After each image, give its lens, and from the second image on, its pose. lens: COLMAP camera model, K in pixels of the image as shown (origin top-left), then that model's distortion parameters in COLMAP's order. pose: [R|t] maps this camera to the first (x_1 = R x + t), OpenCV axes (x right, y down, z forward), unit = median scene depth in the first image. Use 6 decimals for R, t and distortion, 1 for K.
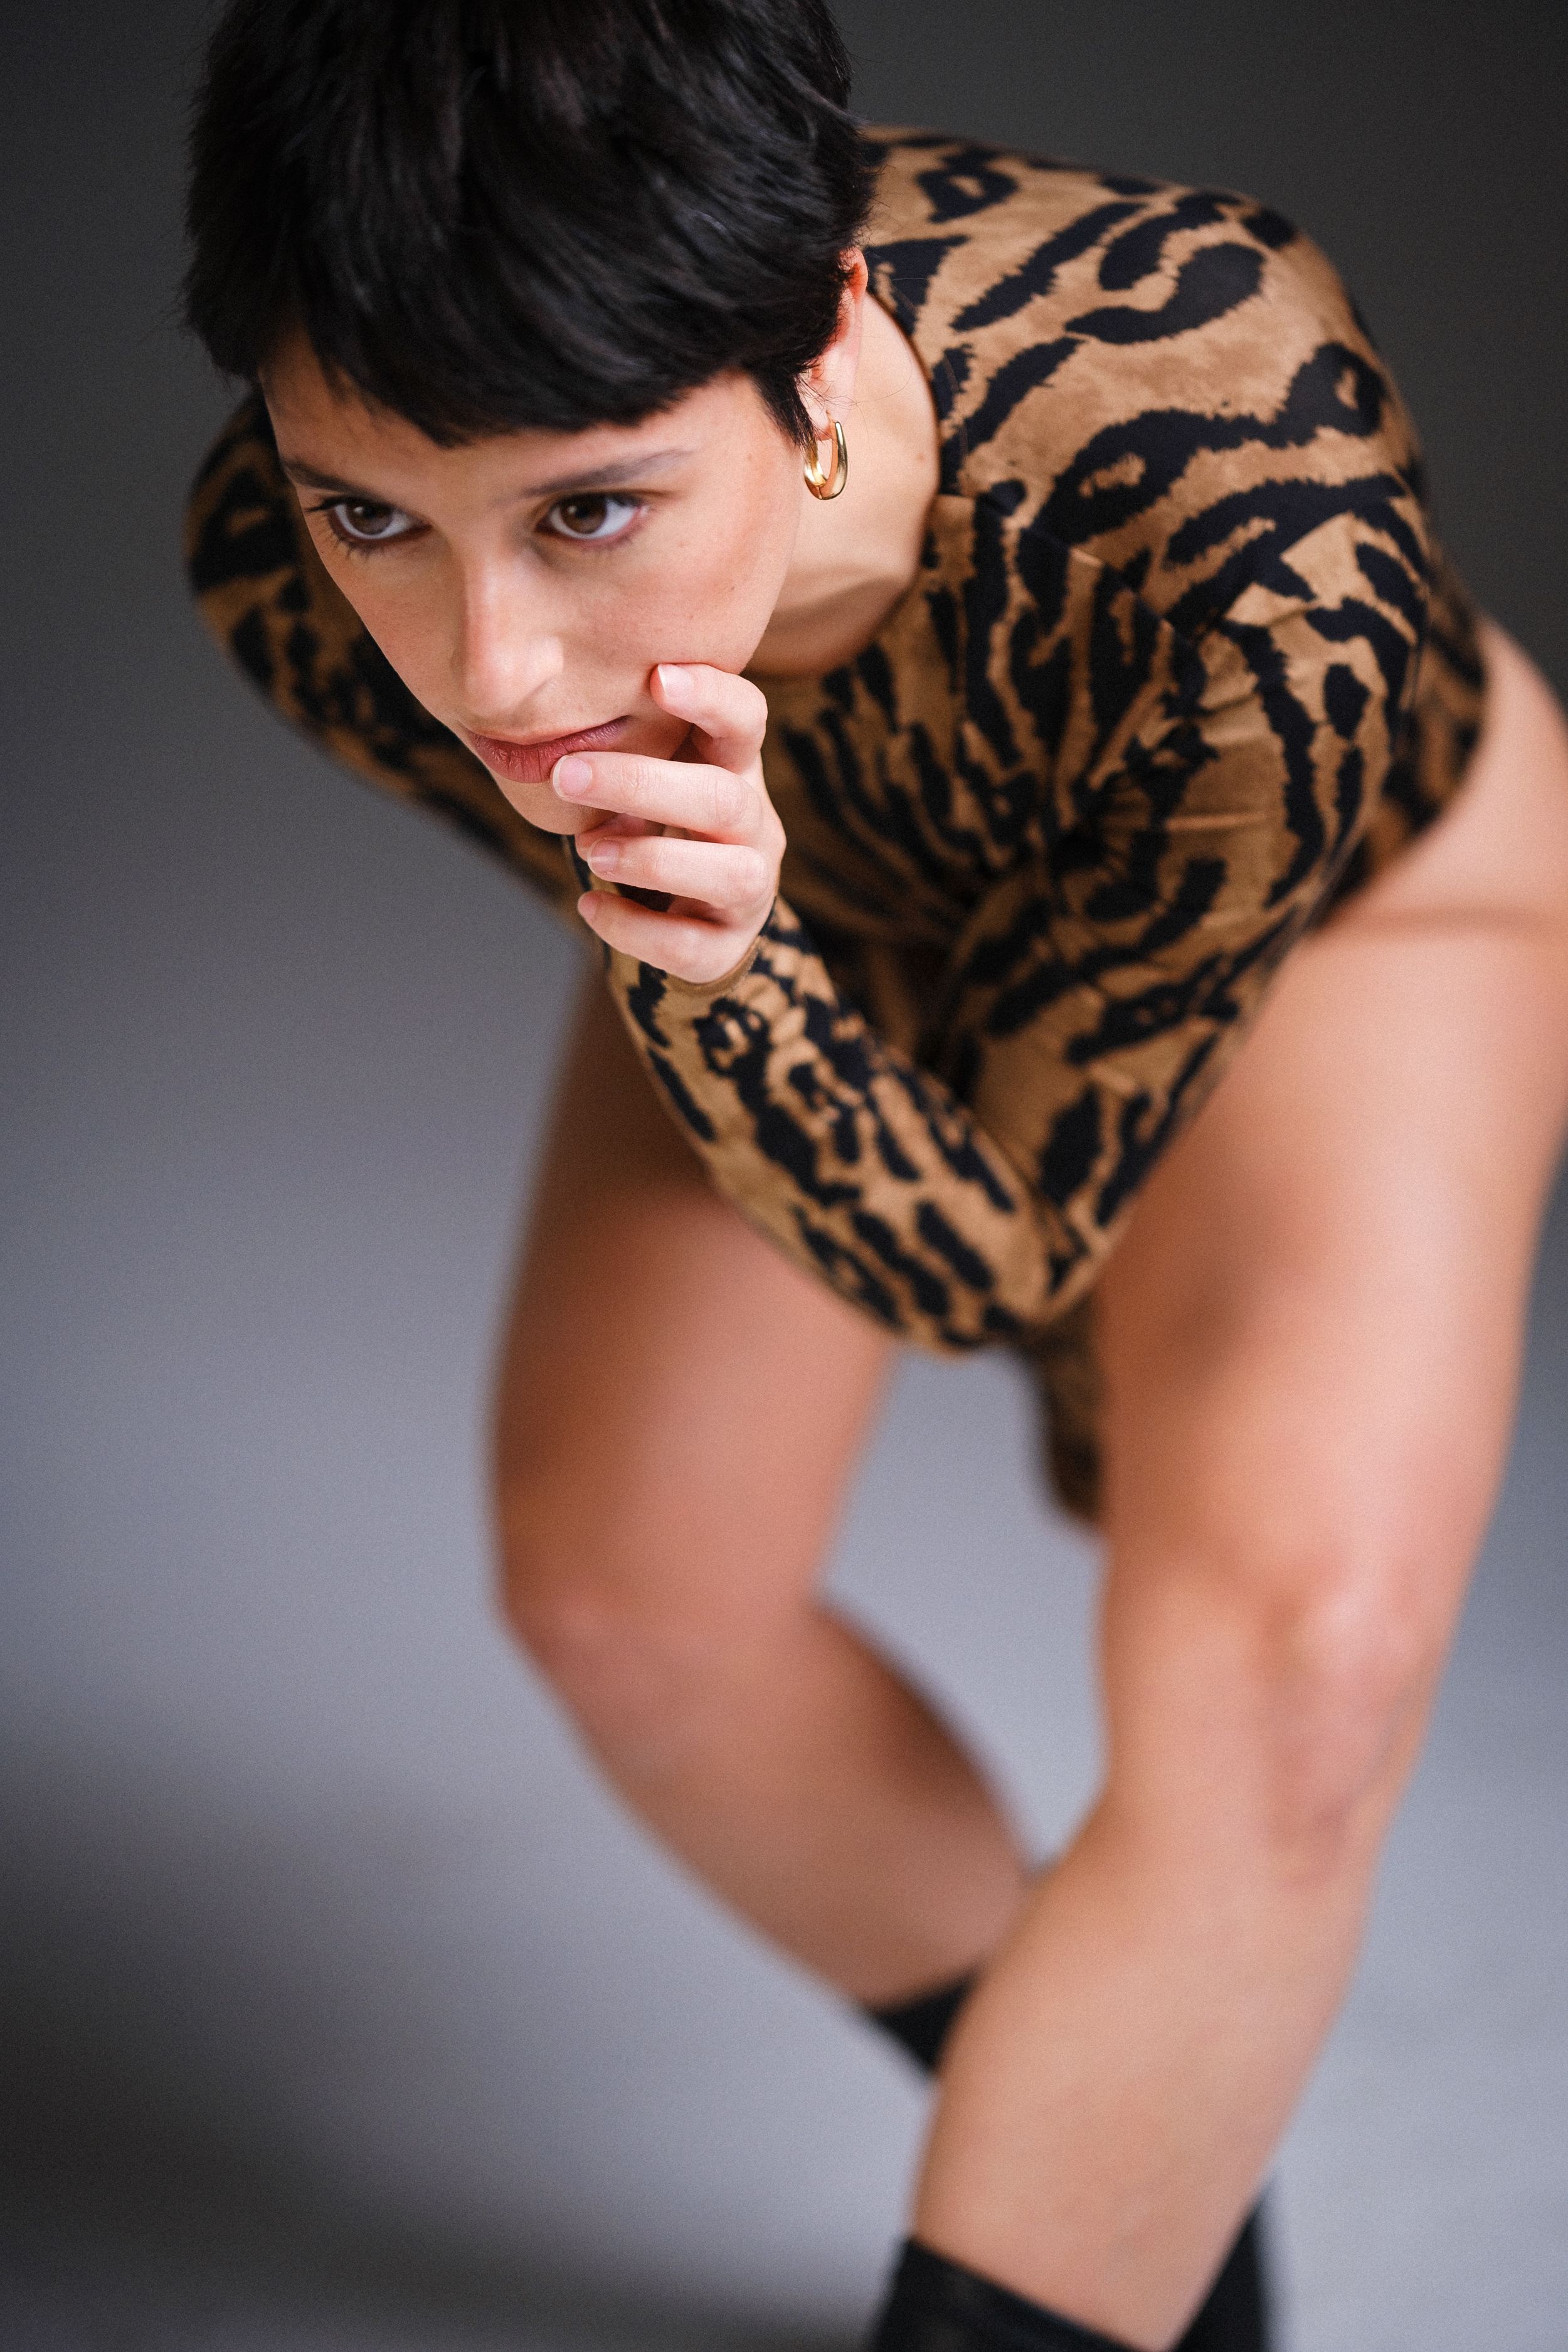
lens RADIAL K [[5735.8, 0, 784.0], [0, 5735.8, 1176.0], [0, 0, 1]] dist [-0.068804, -0.096675]
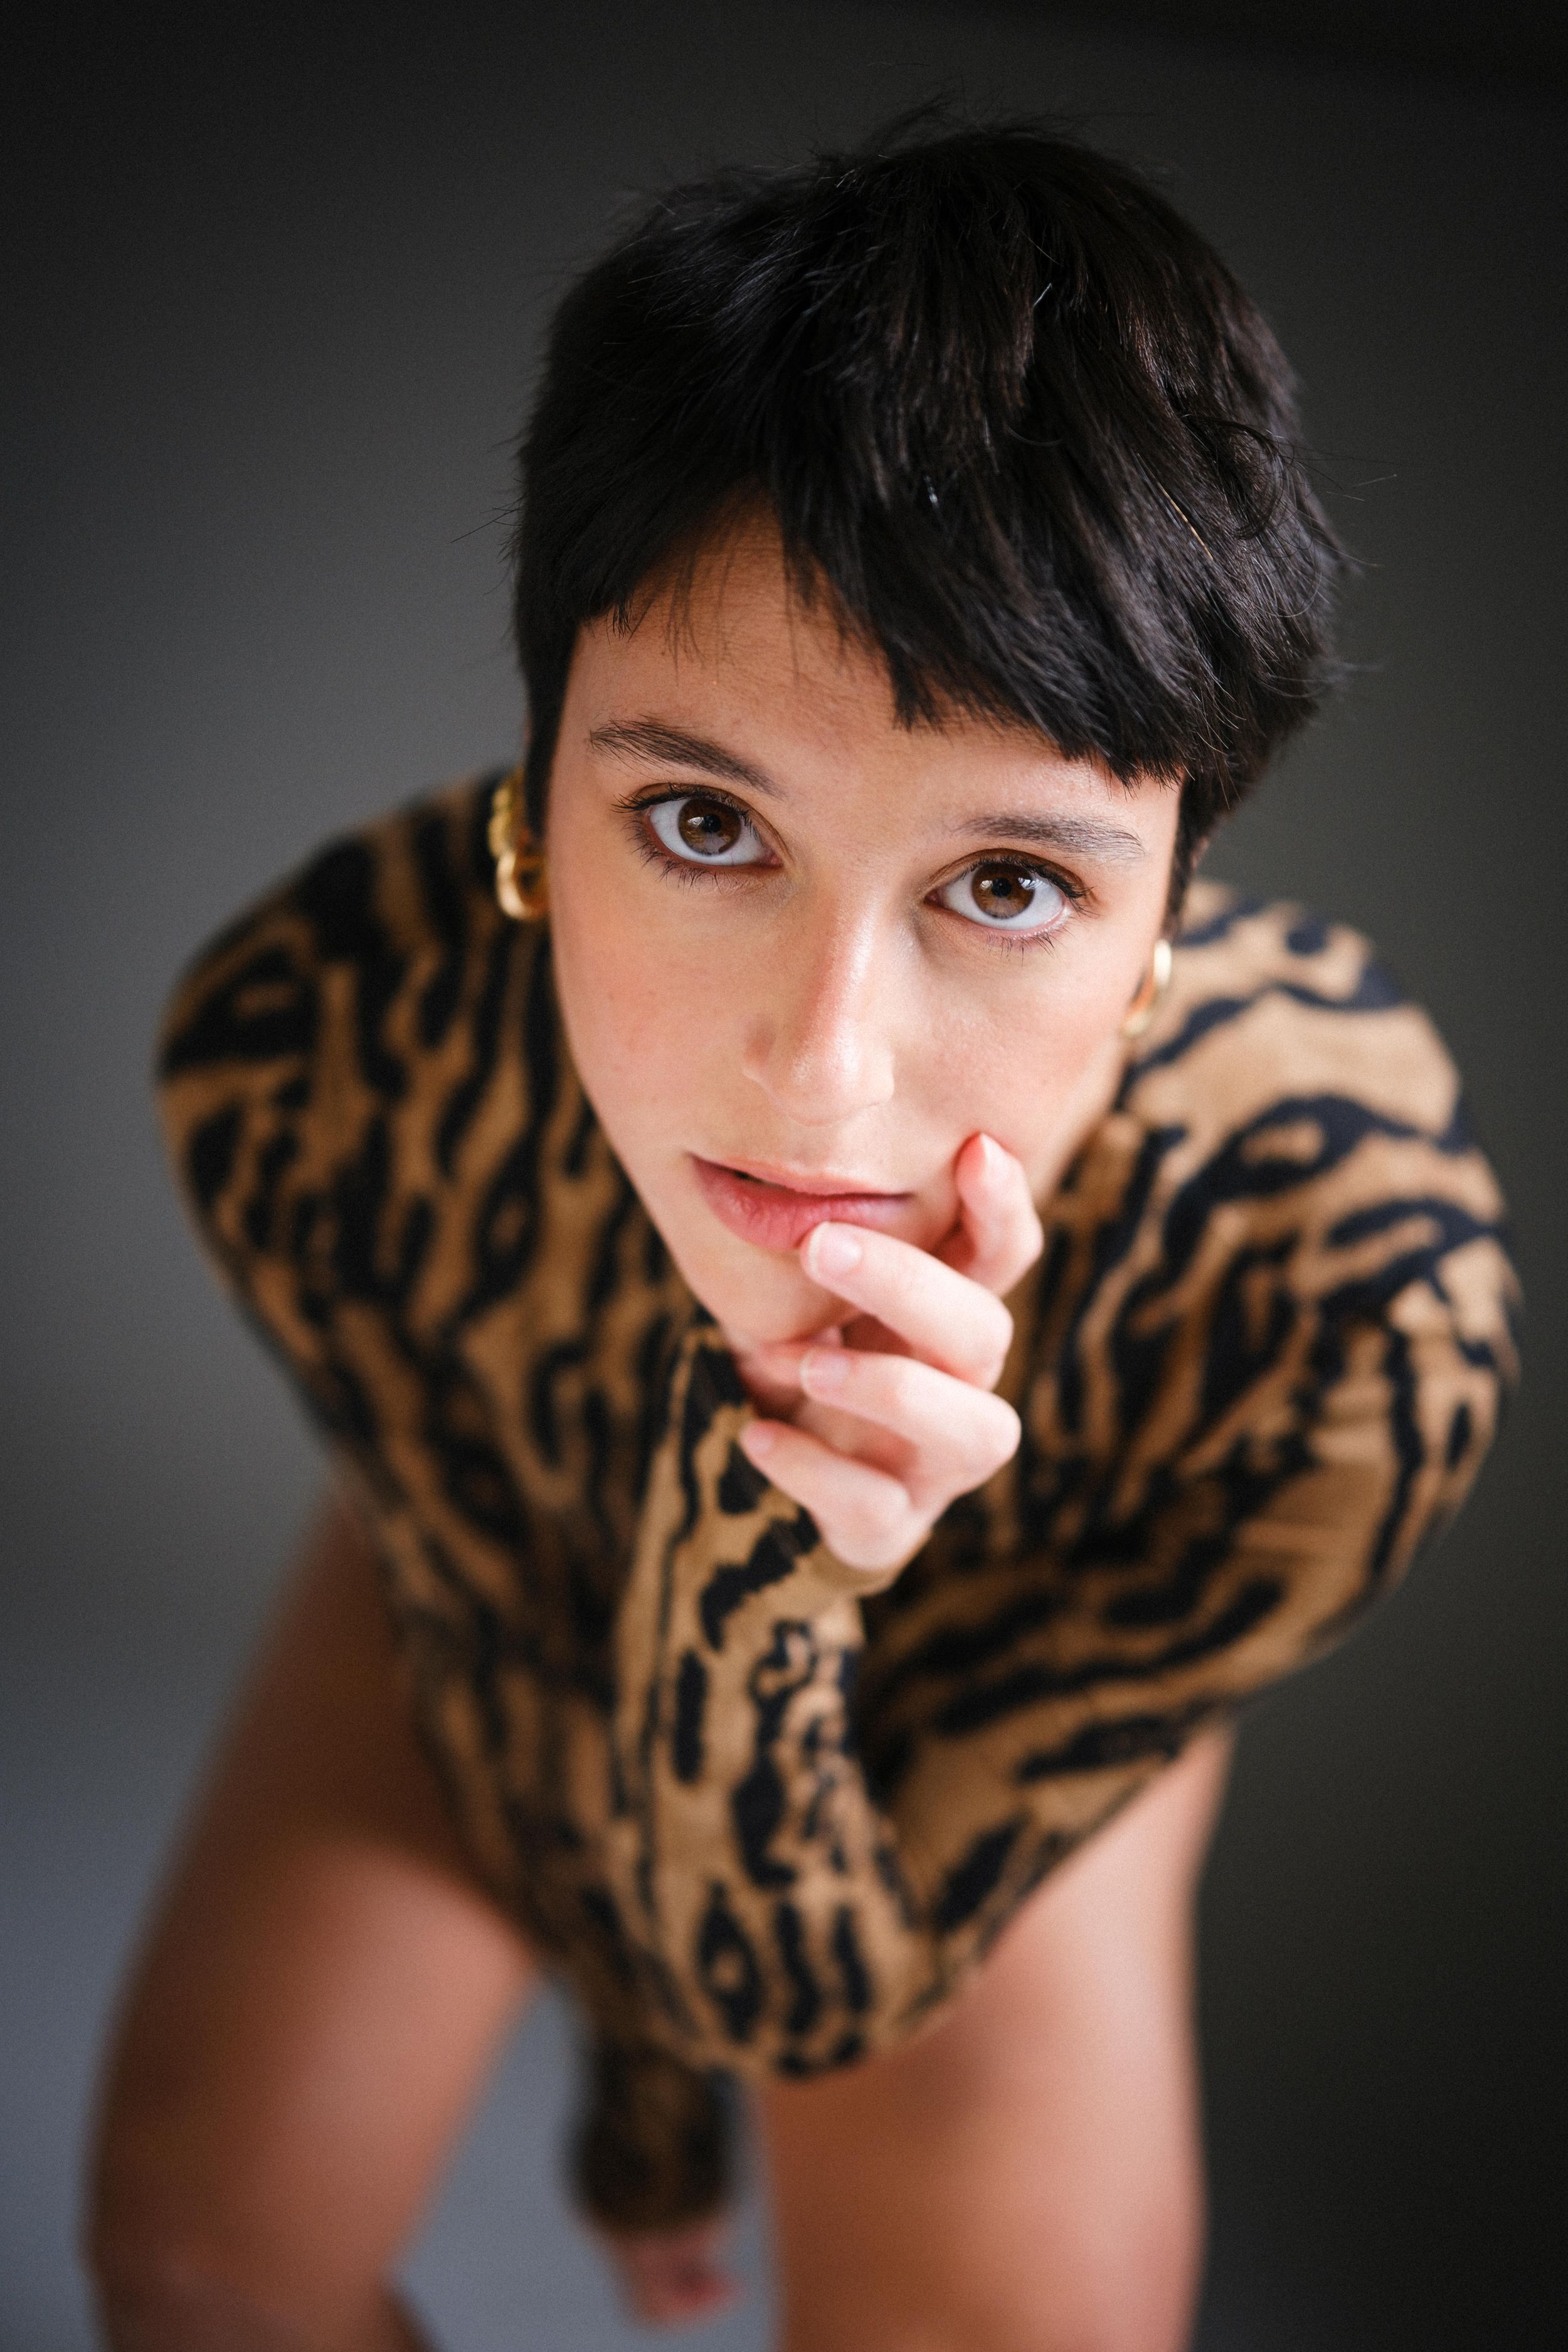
lens RADIAL K [[2795.0, 0, 784.0], [0, 2795.0, 1176.0], [0, 0, 1]] dist [-0.107431, 0.003338]
pose [[0.928168, 0.257661, 0.268543, -0.136683], [-0.171013, 0.936167, -0.307159, 0.034758], [-0.330544, 0.239171, 0.912983, 0.614996]]
